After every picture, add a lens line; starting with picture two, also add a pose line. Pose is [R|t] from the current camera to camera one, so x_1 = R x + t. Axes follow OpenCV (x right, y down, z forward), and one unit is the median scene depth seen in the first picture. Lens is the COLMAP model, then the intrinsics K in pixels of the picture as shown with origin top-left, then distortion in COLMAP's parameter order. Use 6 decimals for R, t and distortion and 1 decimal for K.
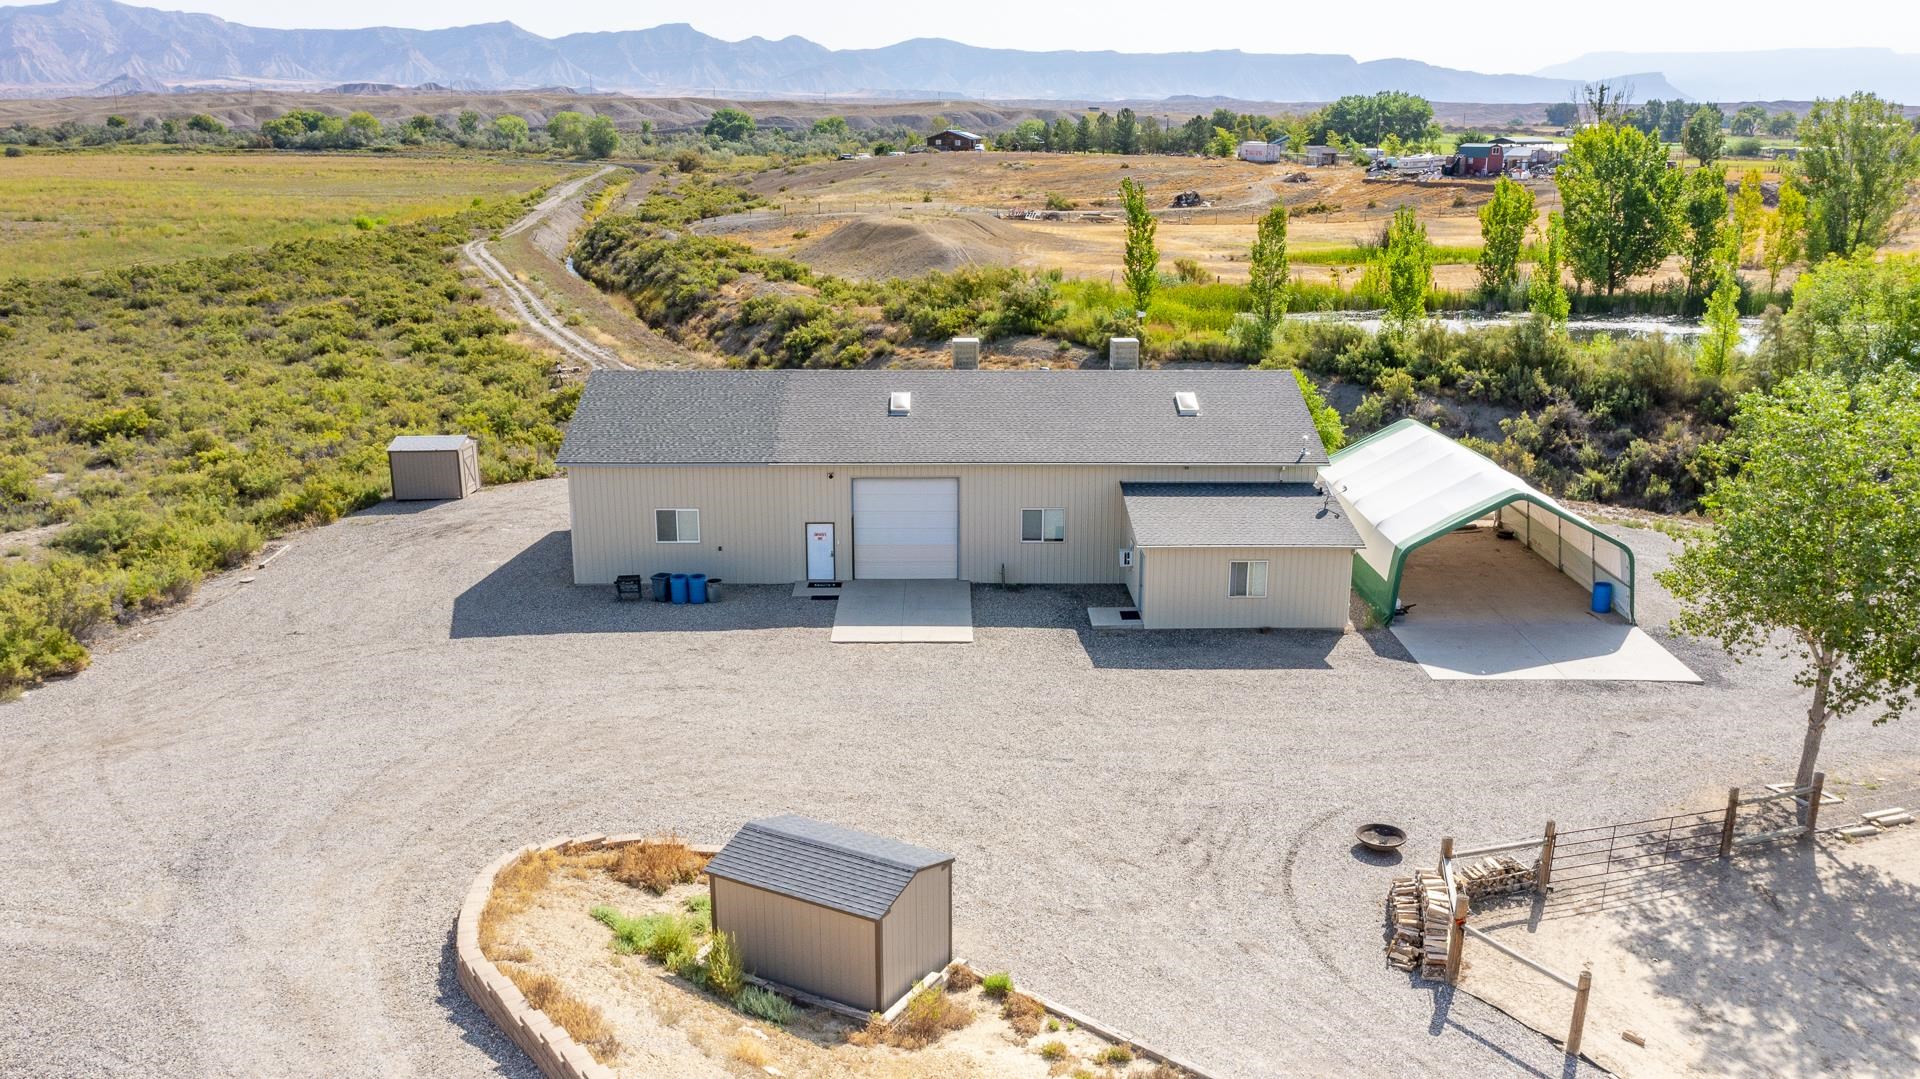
lens RADIAL K [[1523.7, 0, 964.0], [0, 1523.7, 544.1], [0, 0, 1]] dist [-0.011760, 0.010449]
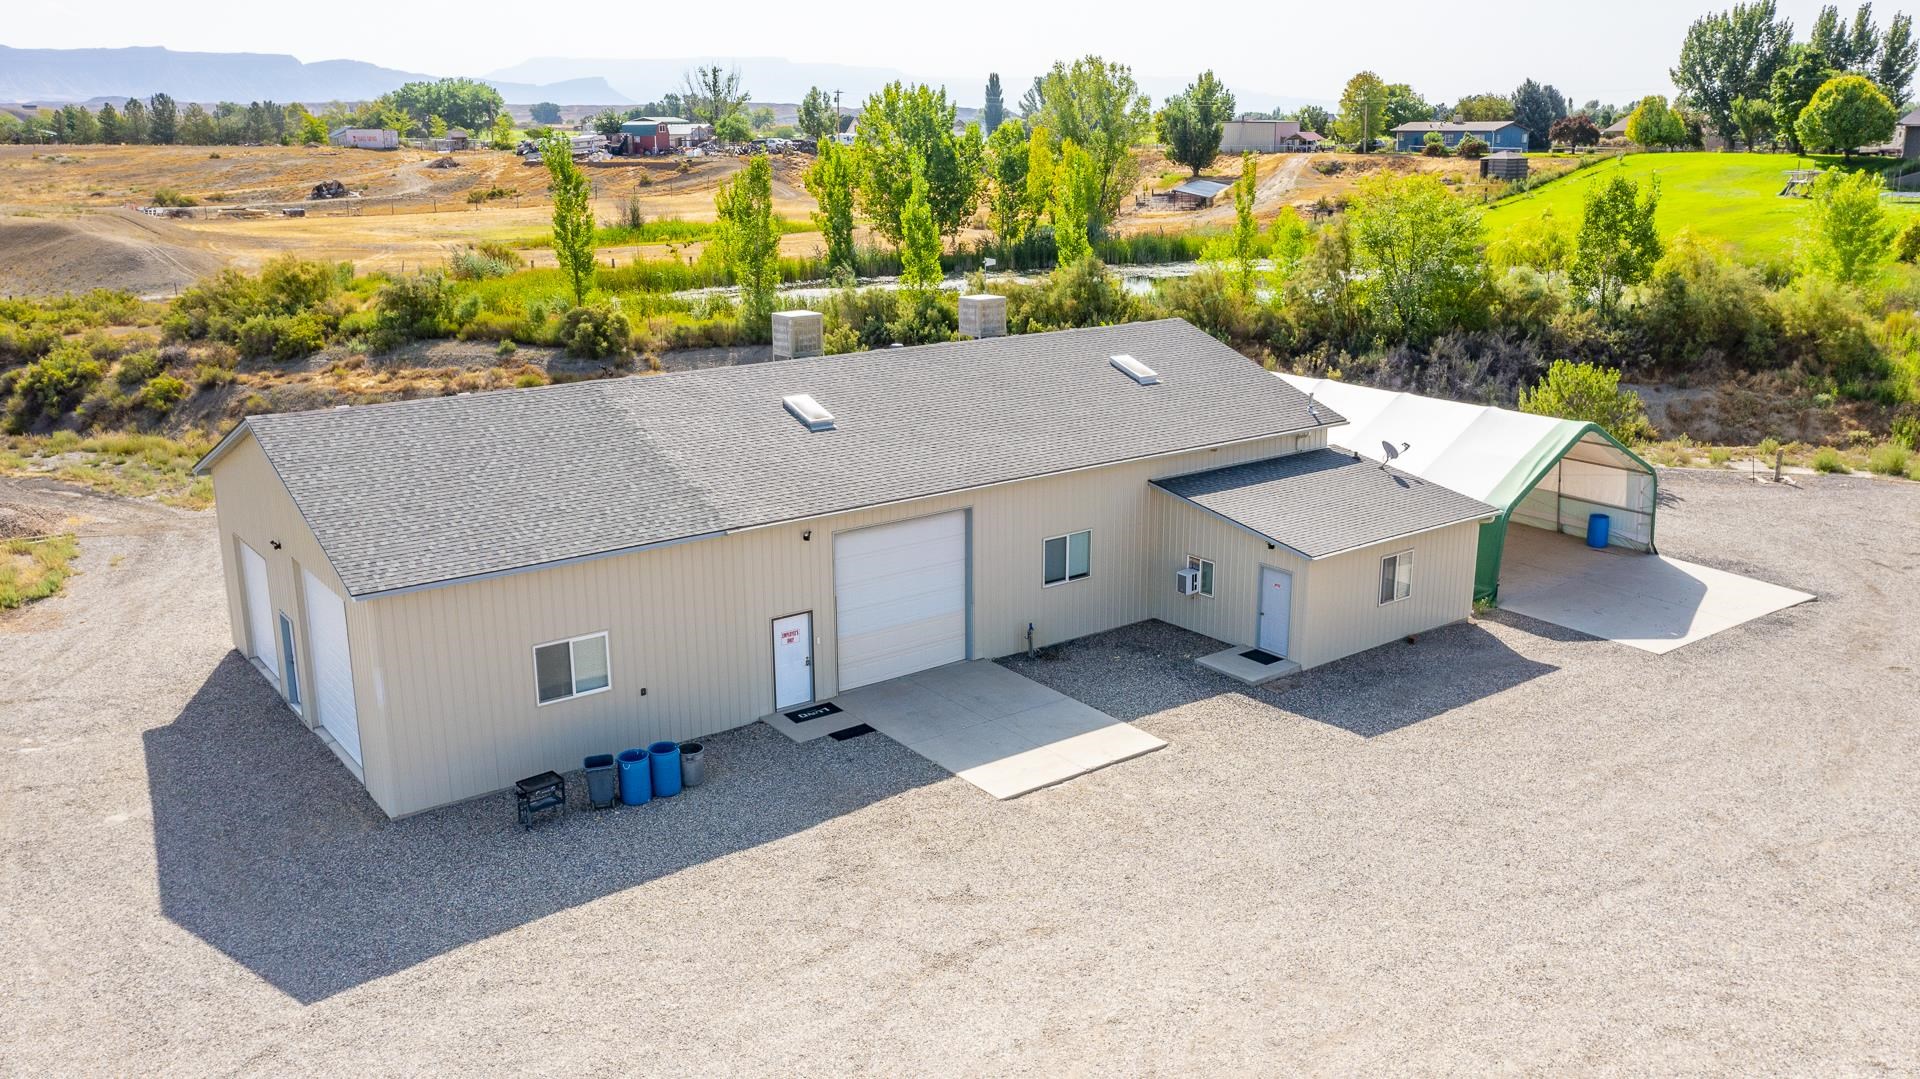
lens RADIAL K [[1523.7, 0, 959.7], [0, 1523.7, 535.9], [0, 0, 1]] dist [-0.011760, 0.010449]
pose [[0.804953, -0.159387, 0.571530, -0.188730], [0.163255, 0.985561, 0.044919, -0.030257], [-0.570437, 0.057148, 0.819351, 0.223223]]
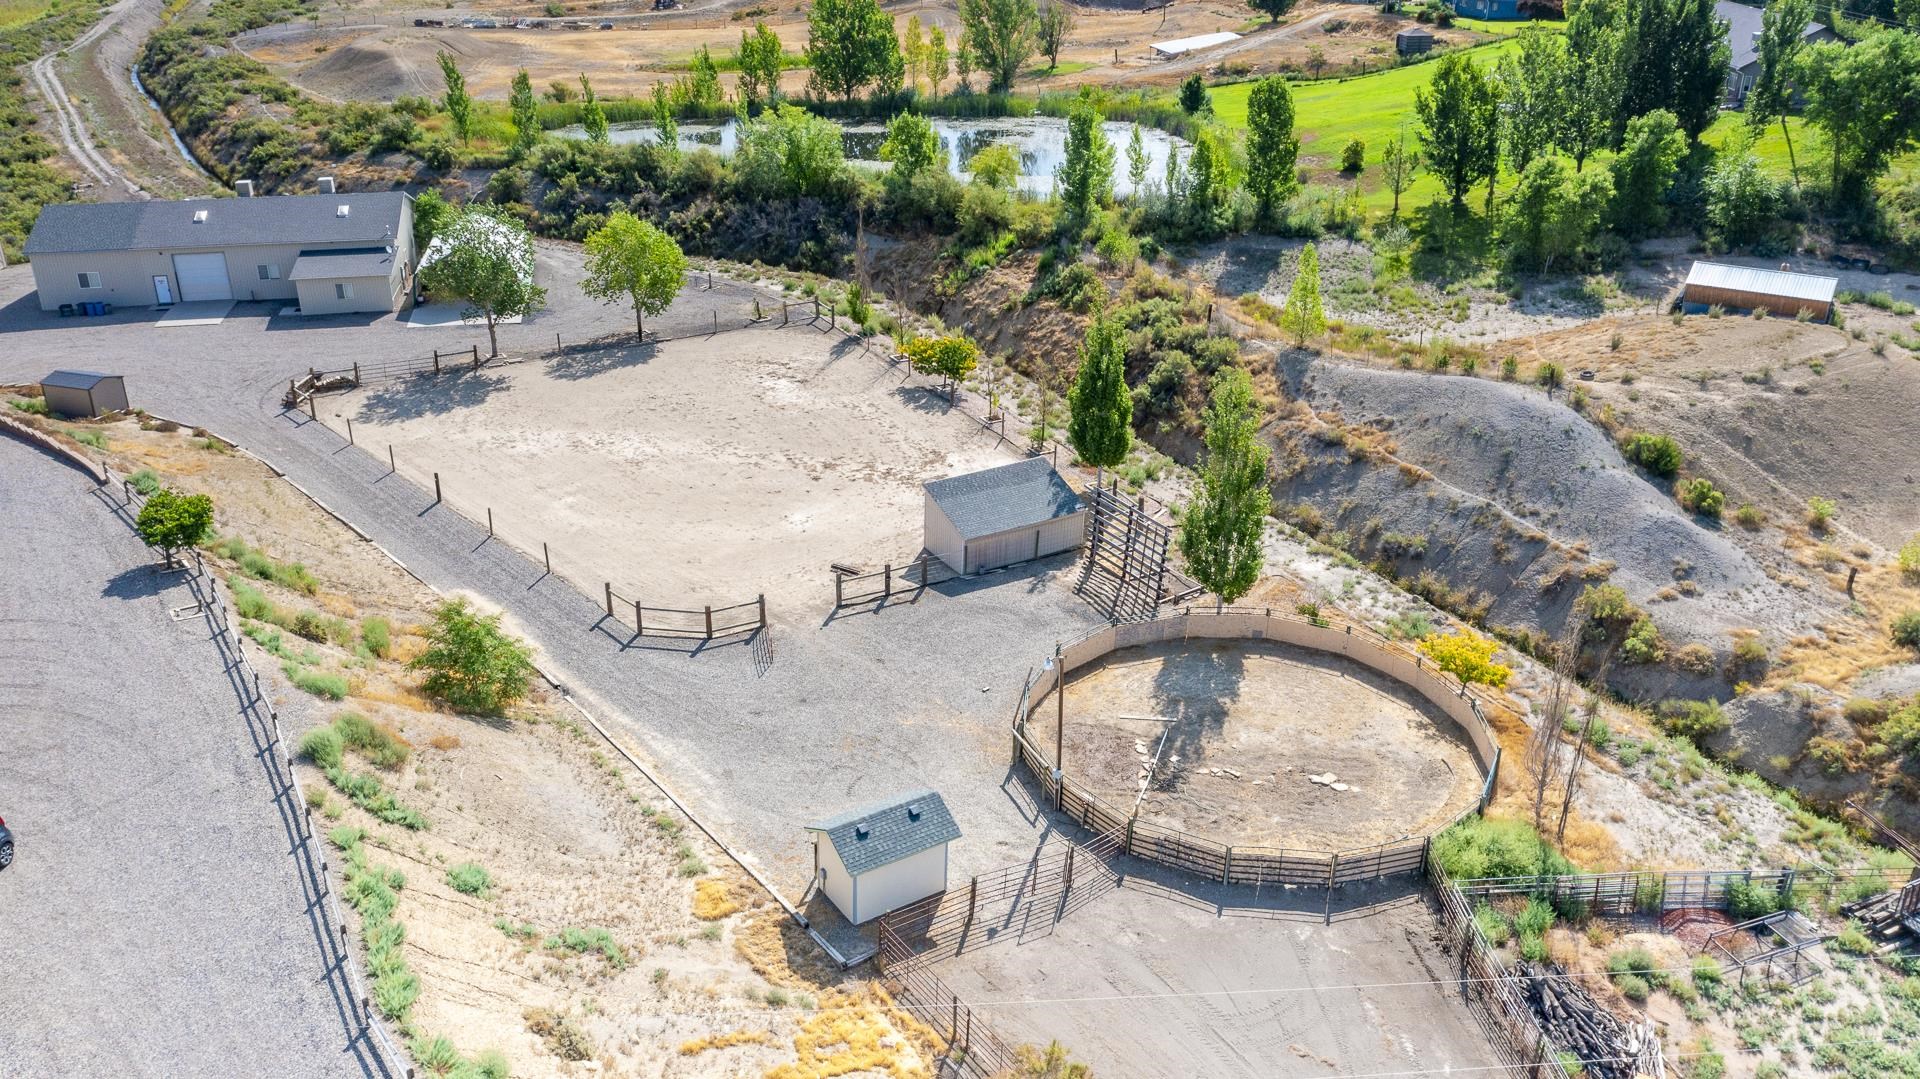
lens RADIAL K [[1523.7, 0, 957.5], [0, 1523.7, 542.1], [0, 0, 1]] dist [-0.011760, 0.010449]
pose [[0.984146, -0.074683, 0.160868, 0.316568], [0.047725, 0.985078, 0.165357, 0.027324], [-0.170817, -0.155058, 0.973025, -0.664758]]
